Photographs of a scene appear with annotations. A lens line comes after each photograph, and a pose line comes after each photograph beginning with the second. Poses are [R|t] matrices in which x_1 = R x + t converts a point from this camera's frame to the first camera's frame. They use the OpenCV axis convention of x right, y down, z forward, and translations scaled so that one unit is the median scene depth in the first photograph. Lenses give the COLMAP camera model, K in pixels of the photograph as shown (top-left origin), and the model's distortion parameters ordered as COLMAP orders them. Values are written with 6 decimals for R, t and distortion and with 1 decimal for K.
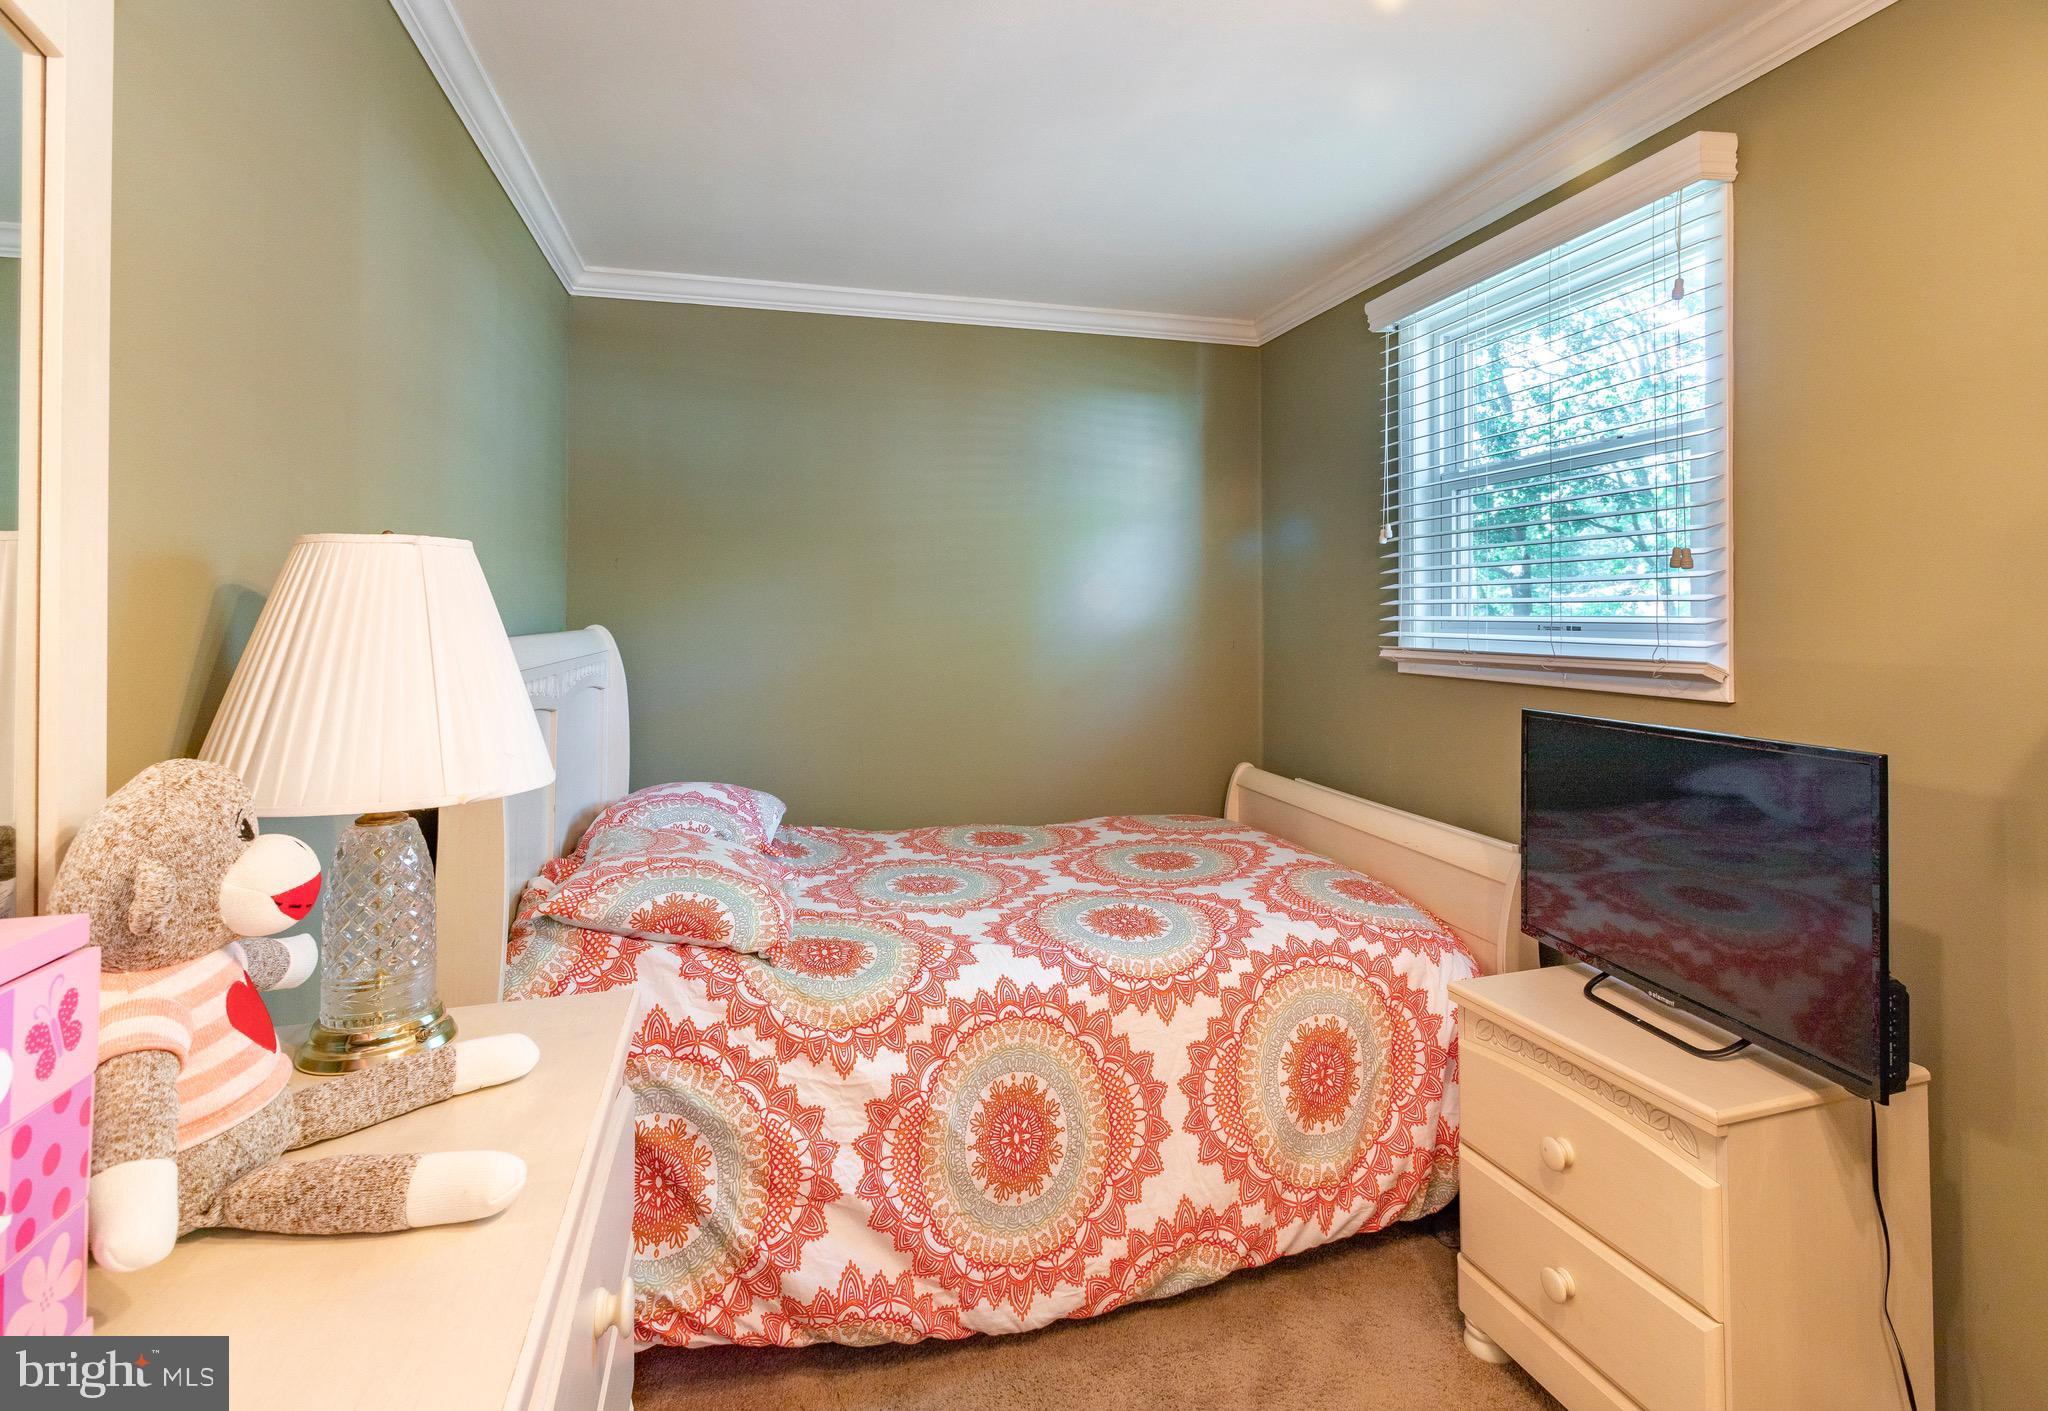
lens RADIAL K [[1059.6, 0, 1103.7], [0, 1059.6, 592.5], [0, 0, 1]] dist [-0.003702, 0.002059]
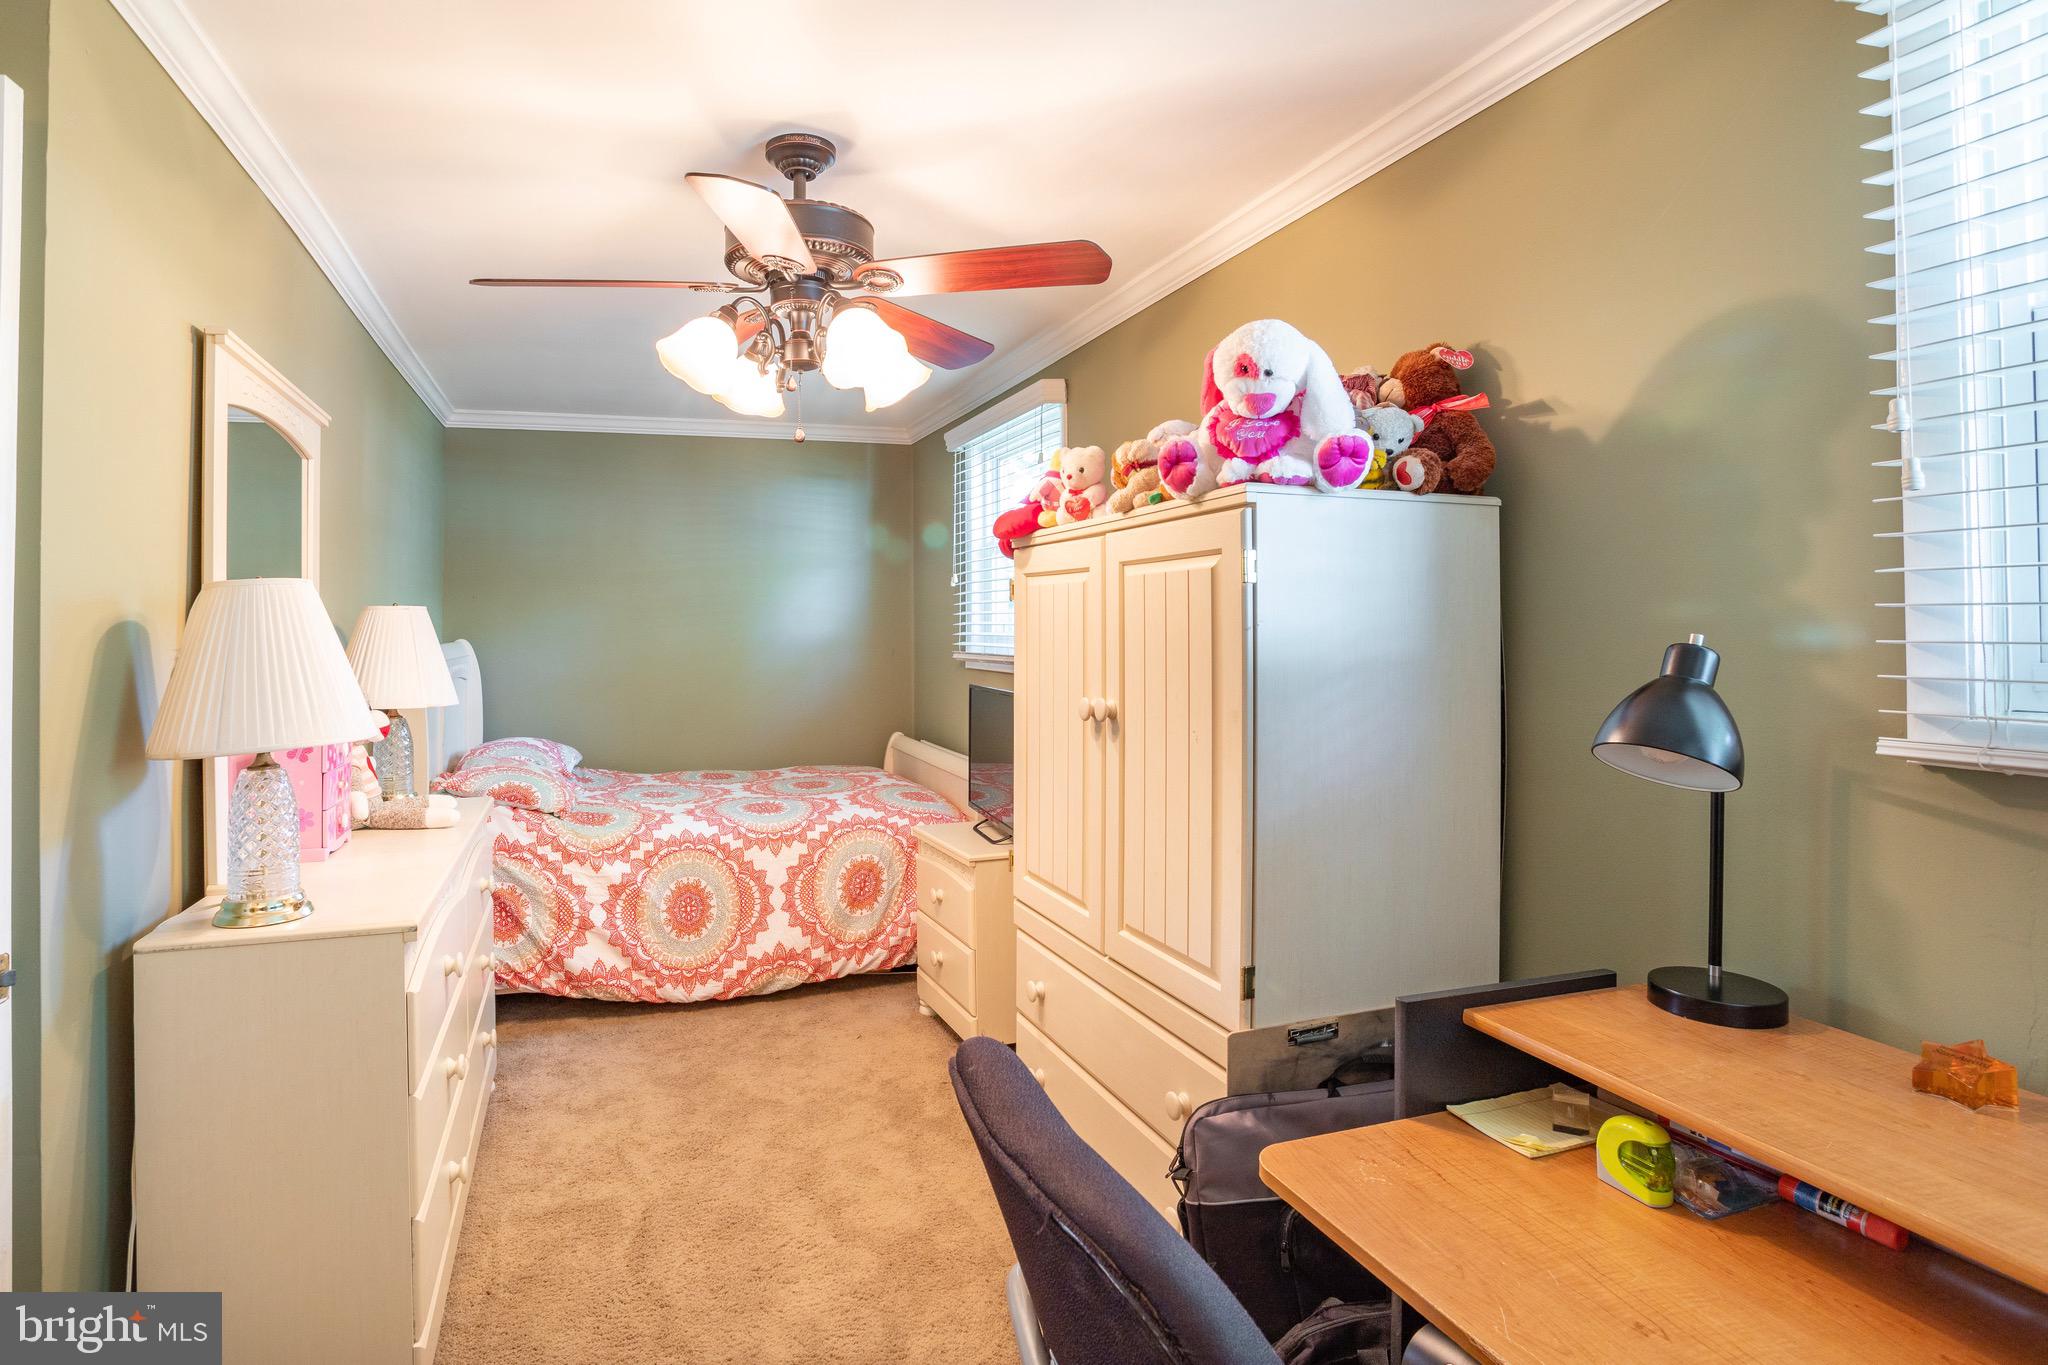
lens RADIAL K [[1018.8, 0, 917.1], [0, 1018.8, 615.6], [0, 0, 1]] dist [-0.056923, 0.000810]
pose [[0.999957, -0.004281, -0.008260, 0.343424], [0.004362, 0.999942, 0.009839, -0.027314], [0.008217, -0.009875, 0.999917, -0.803005]]
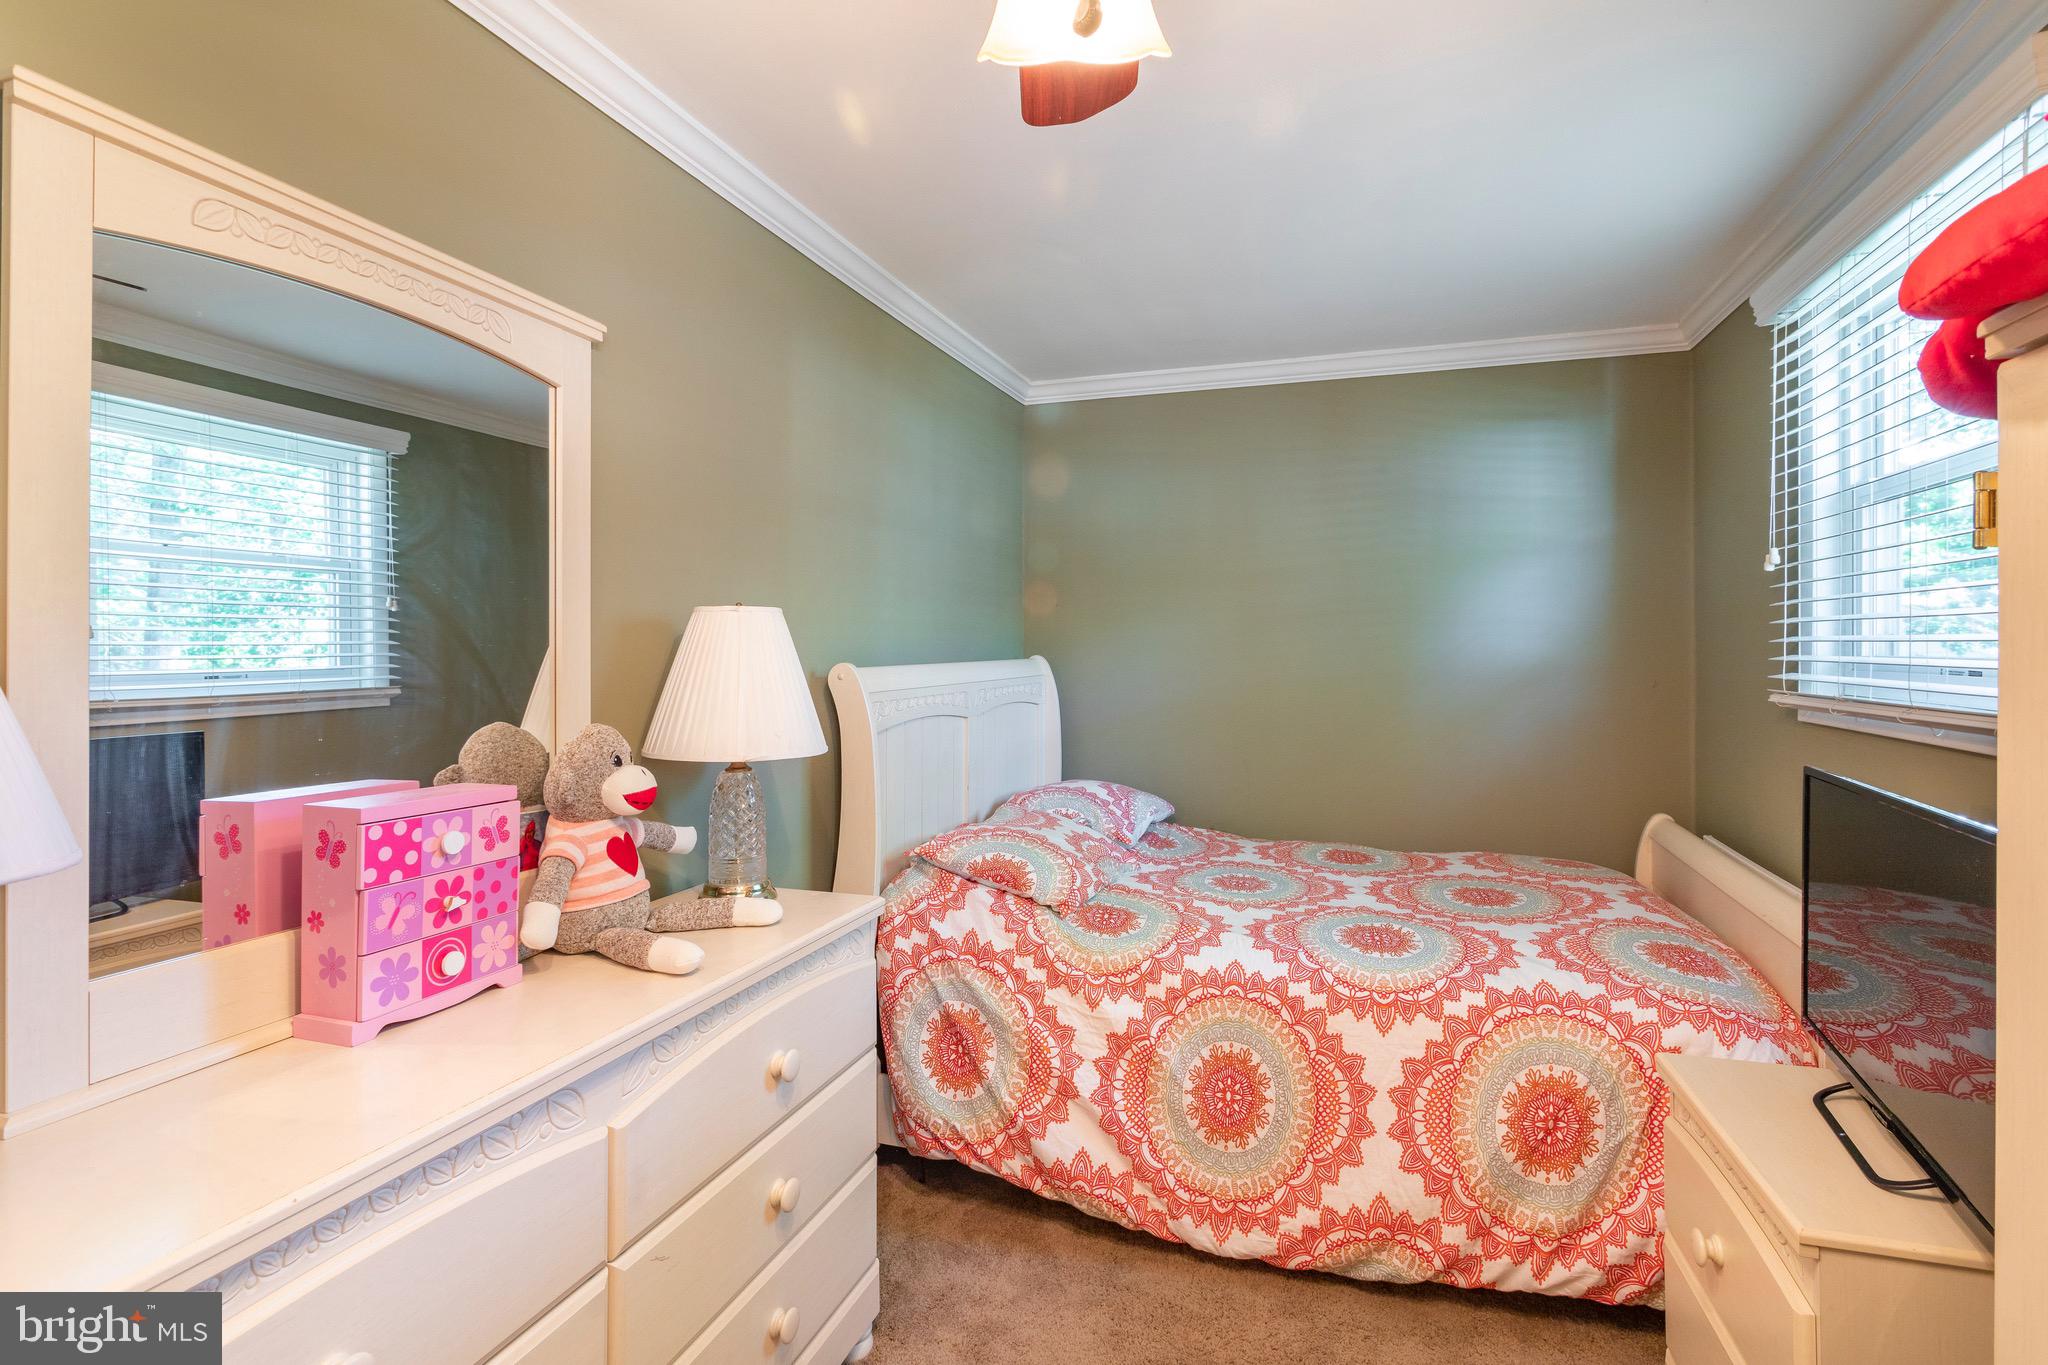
lens RADIAL K [[1001.4, 0, 1018.4], [0, 1001.4, 635.2], [0, 0, 1]] dist [-0.005747, 0.005596]
pose [[0.808856, -0.002143, -0.588002, 0.382186], [0.008579, 0.999930, 0.008157, -0.009039], [0.587944, -0.011643, 0.808818, -0.032563]]
